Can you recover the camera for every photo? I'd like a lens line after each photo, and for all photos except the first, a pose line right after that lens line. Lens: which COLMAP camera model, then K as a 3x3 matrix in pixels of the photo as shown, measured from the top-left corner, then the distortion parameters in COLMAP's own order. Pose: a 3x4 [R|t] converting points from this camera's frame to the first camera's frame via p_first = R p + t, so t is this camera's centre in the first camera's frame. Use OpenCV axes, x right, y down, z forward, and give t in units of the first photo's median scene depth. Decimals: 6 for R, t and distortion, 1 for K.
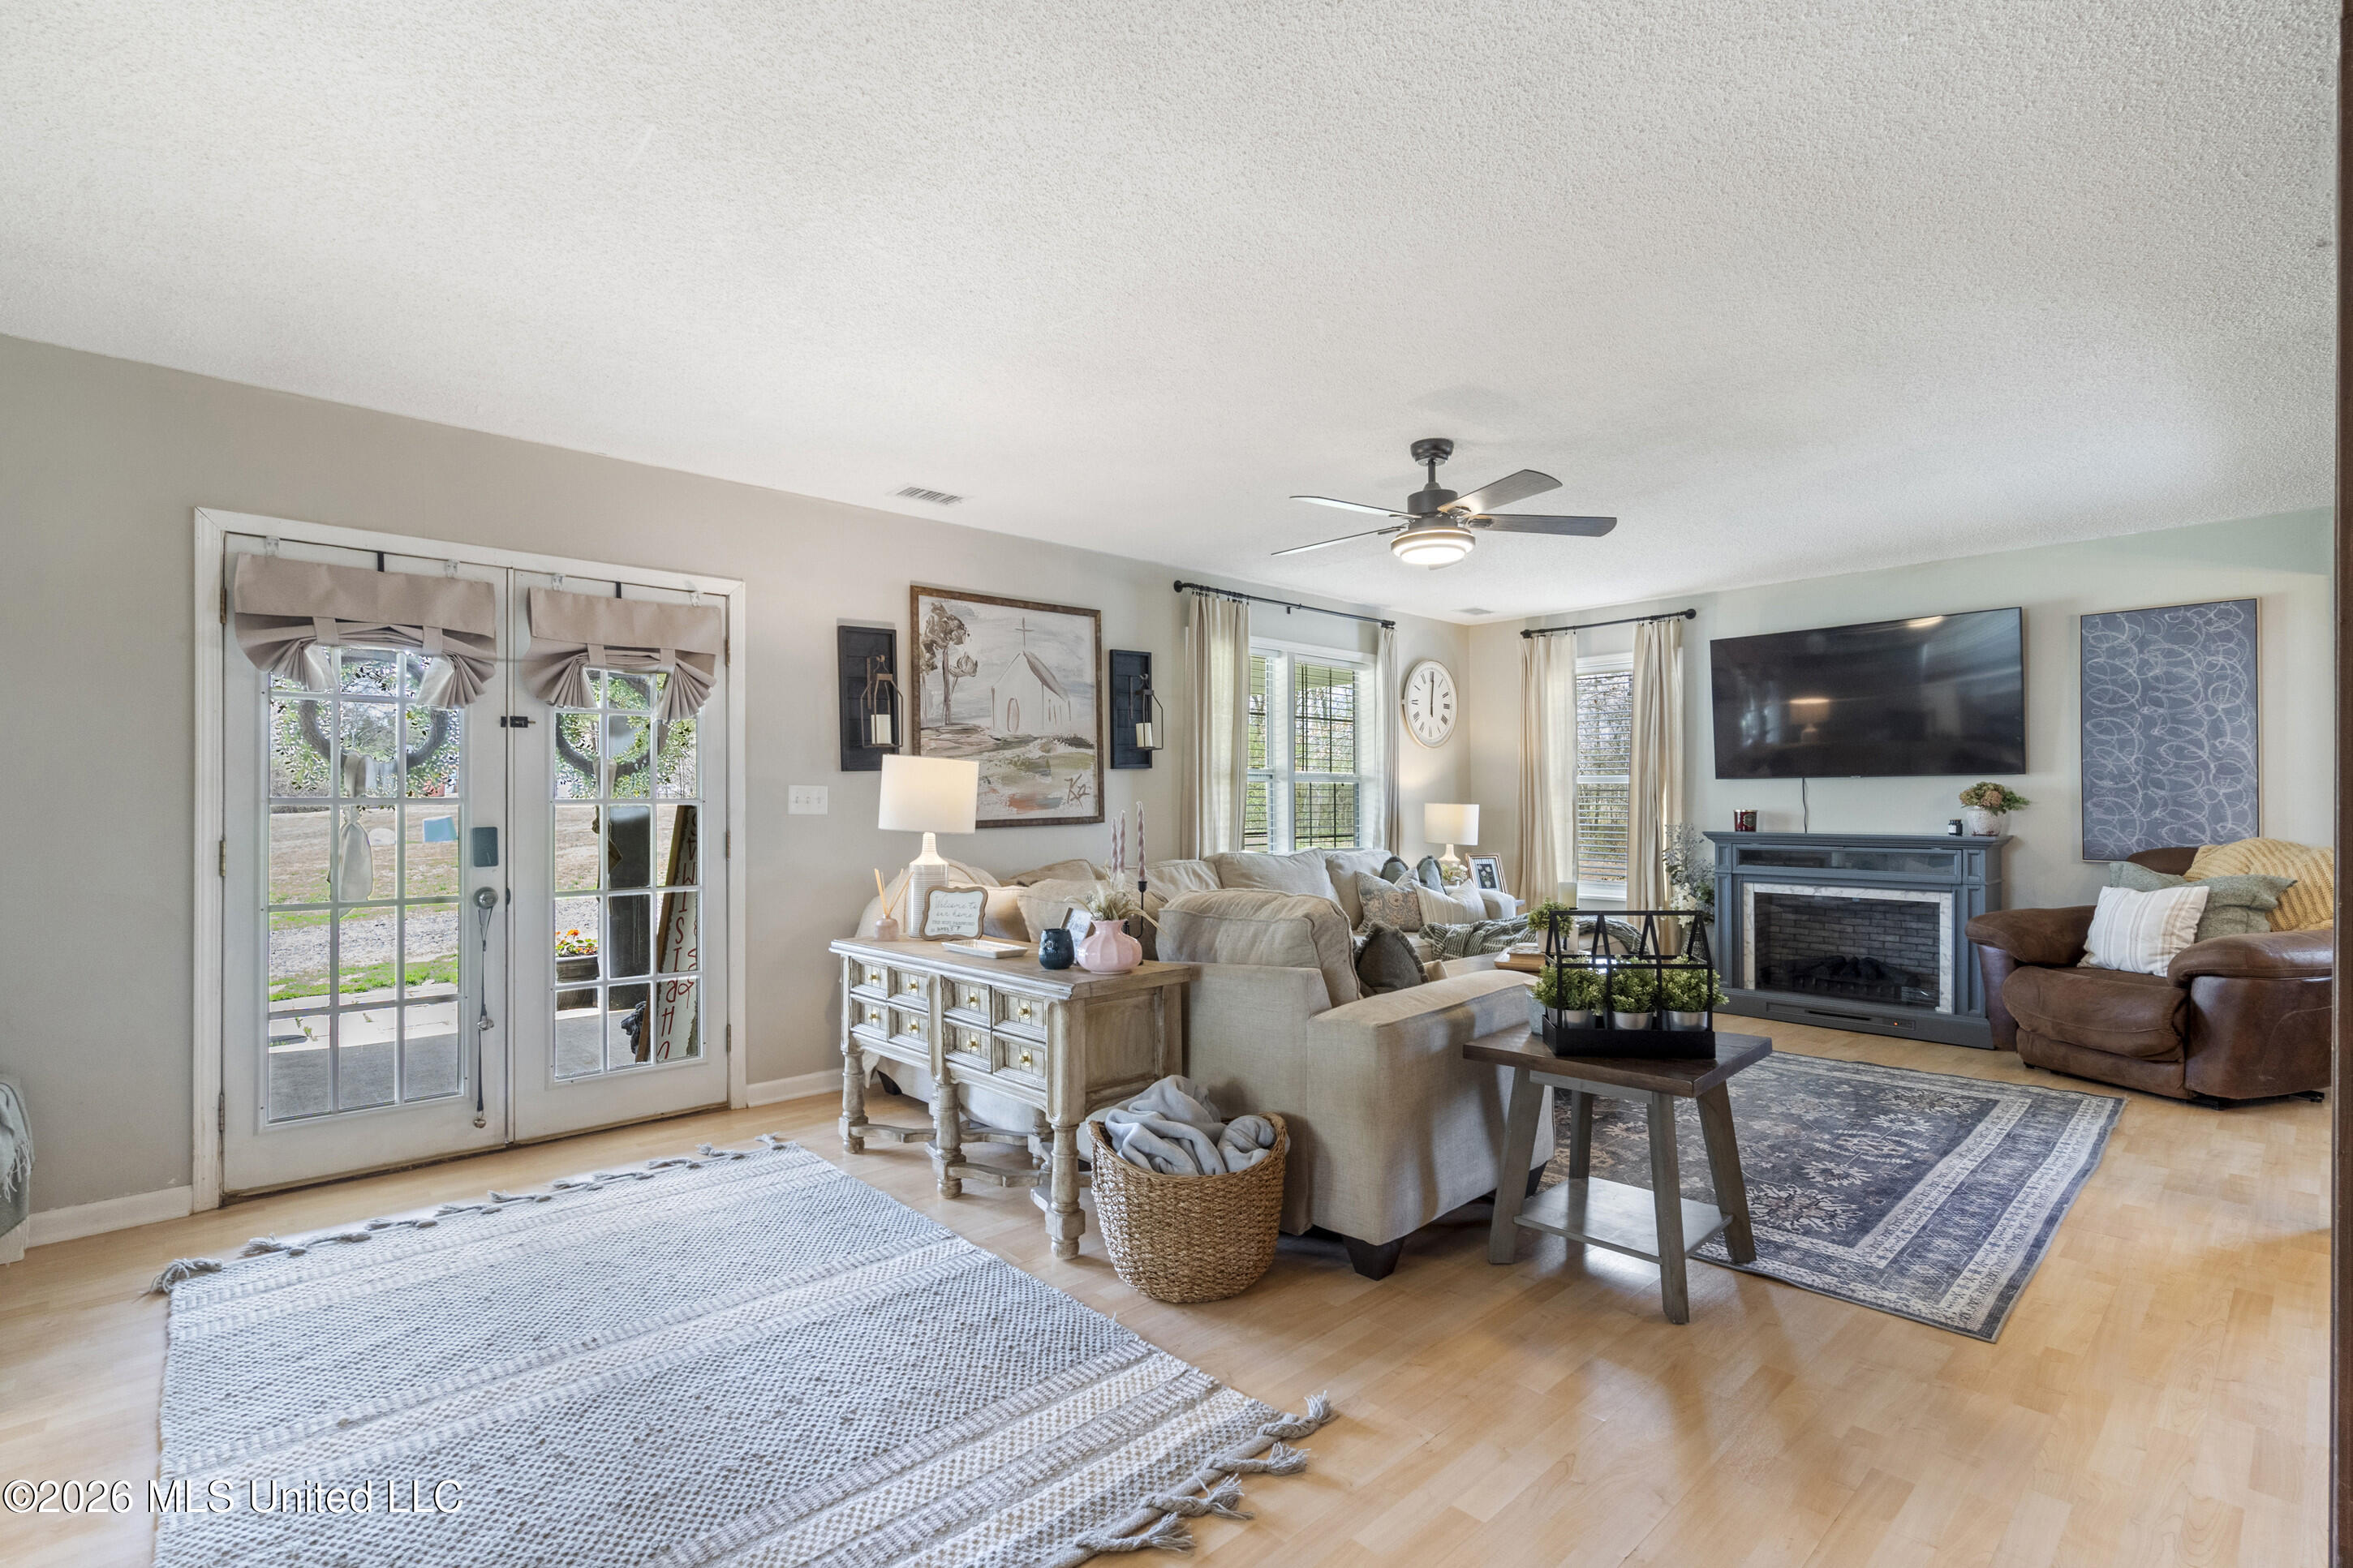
lens RADIAL K [[1090.7, 0, 1172.7], [0, 1090.7, 803.2], [0, 0, 1]] dist [-0.000203, 0.000051]
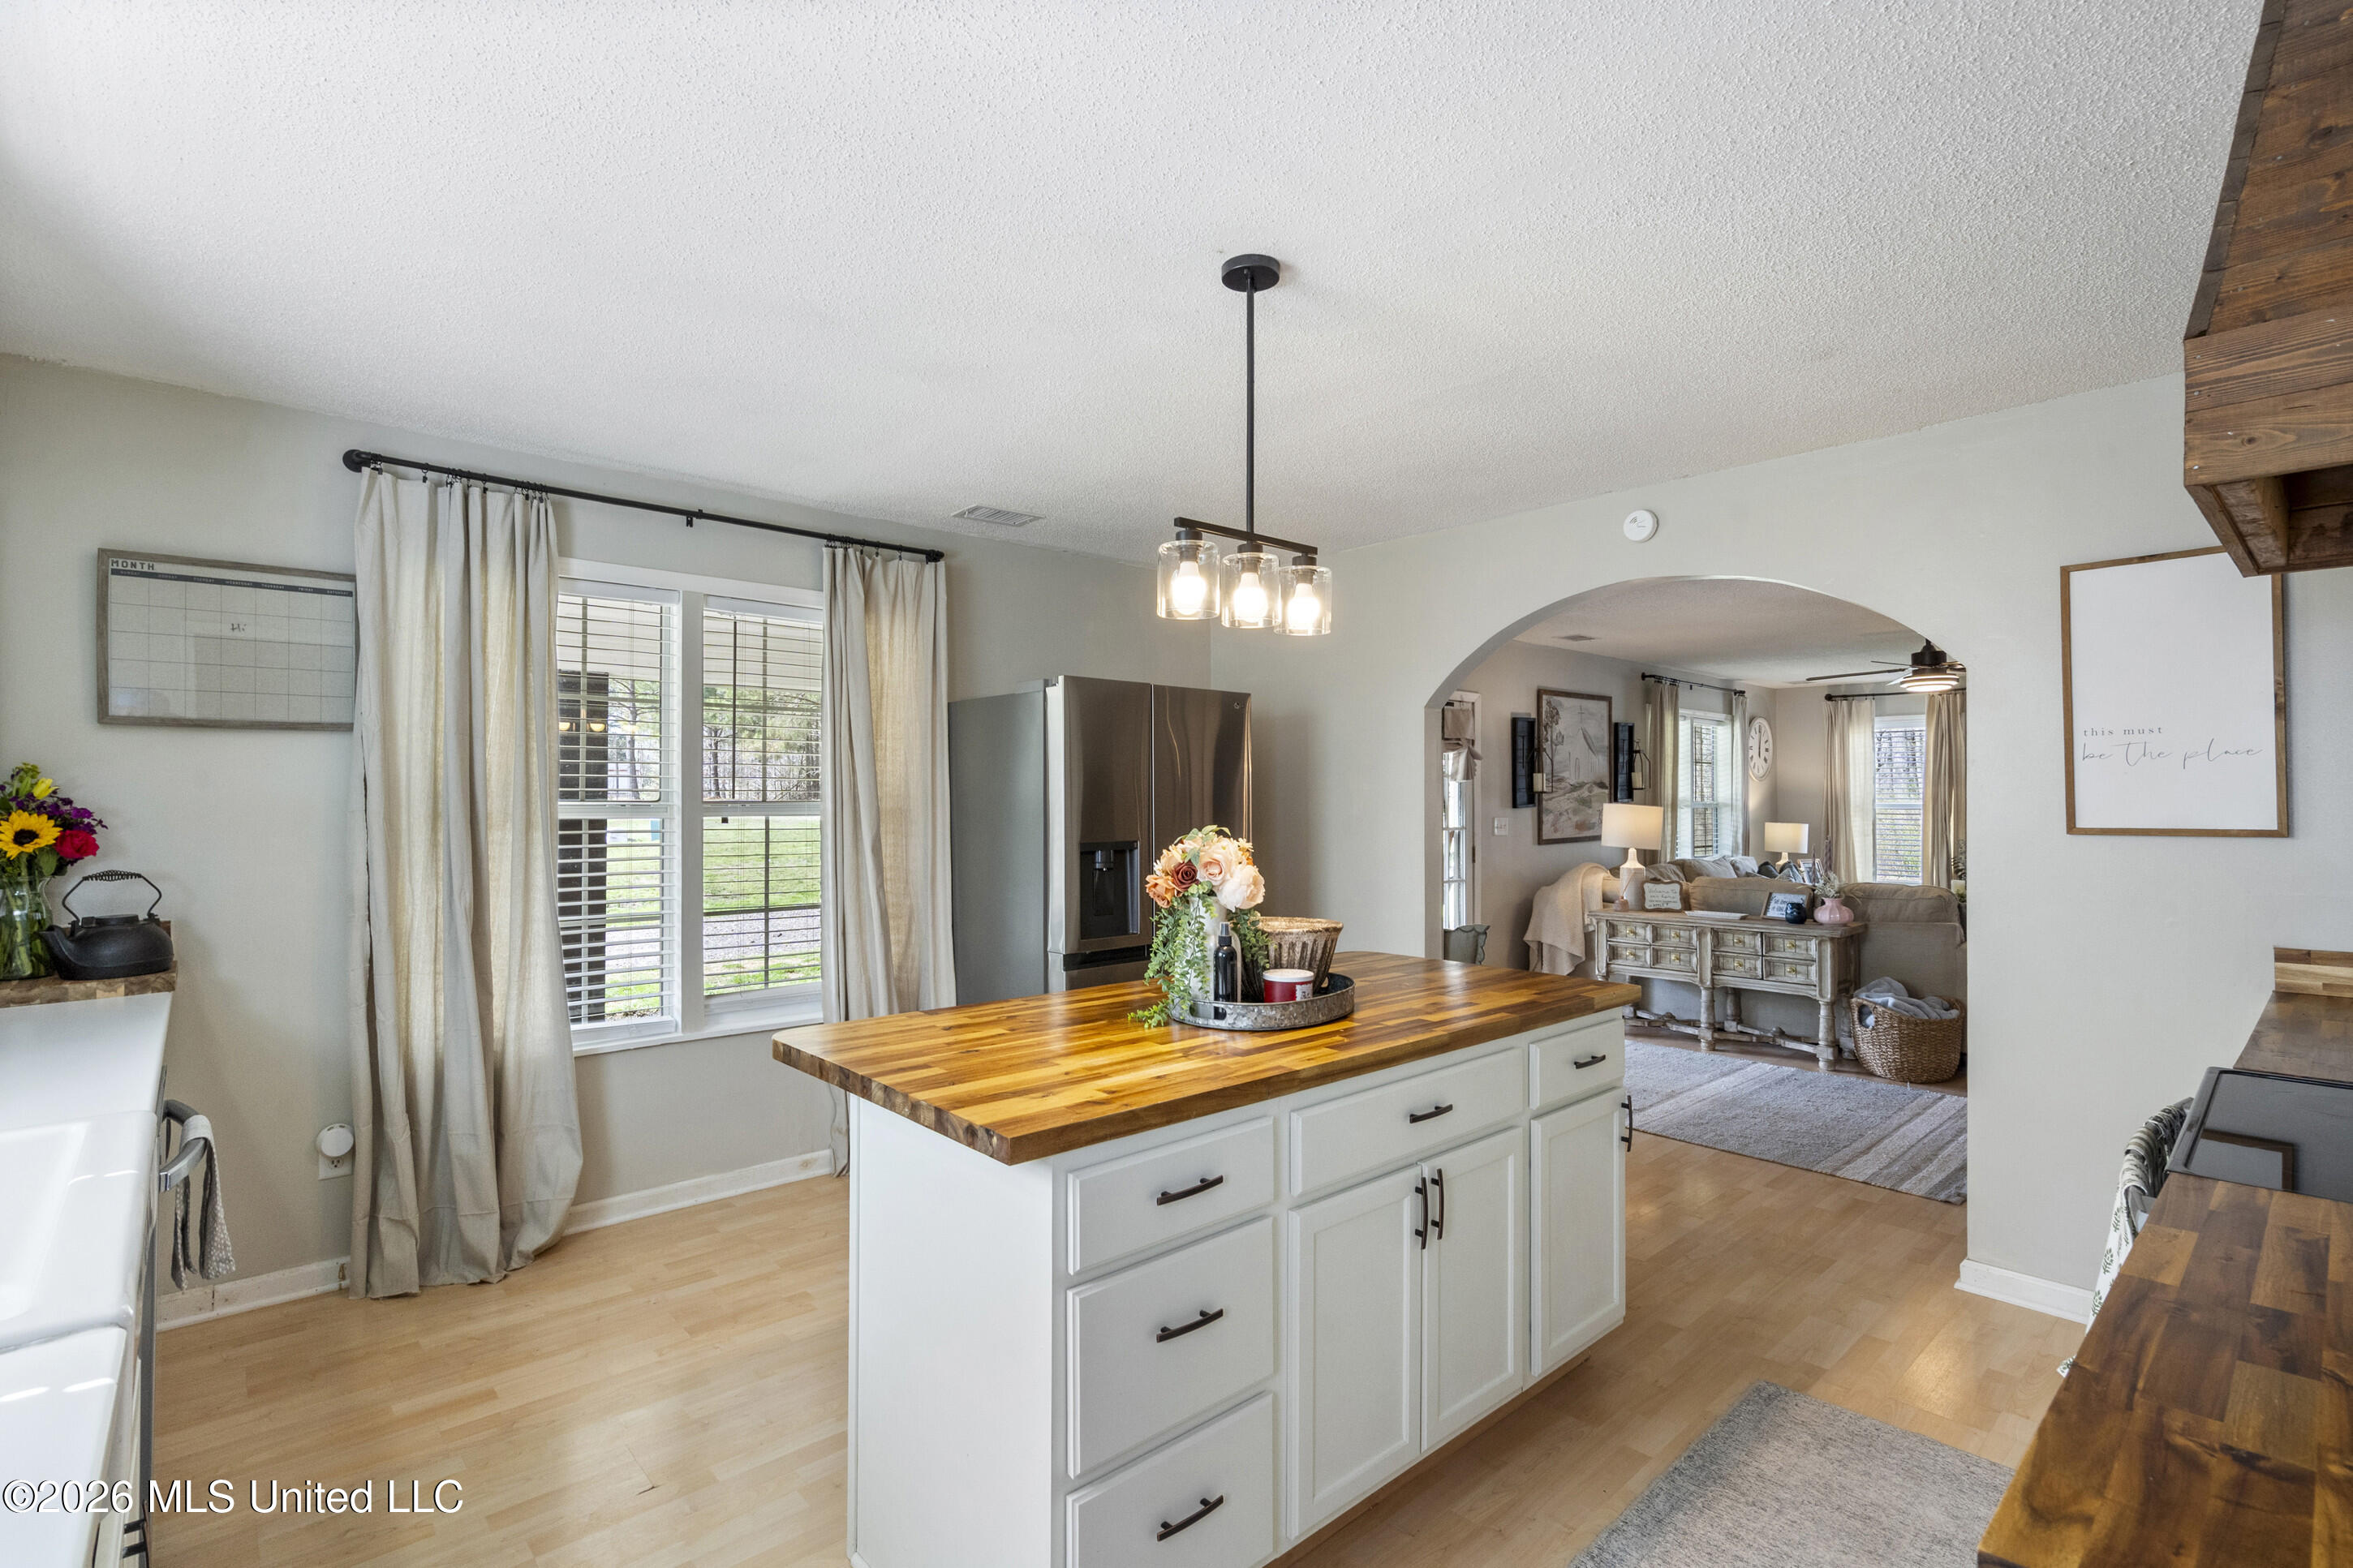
lens RADIAL K [[1090.7, 0, 1172.7], [0, 1090.7, 803.2], [0, 0, 1]] dist [-0.000203, 0.000051]
pose [[0.999957, 0.003576, -0.008524, -0.702259], [-0.003558, 0.999991, 0.002144, -0.034127], [0.008531, -0.002114, 0.999961, -0.536625]]
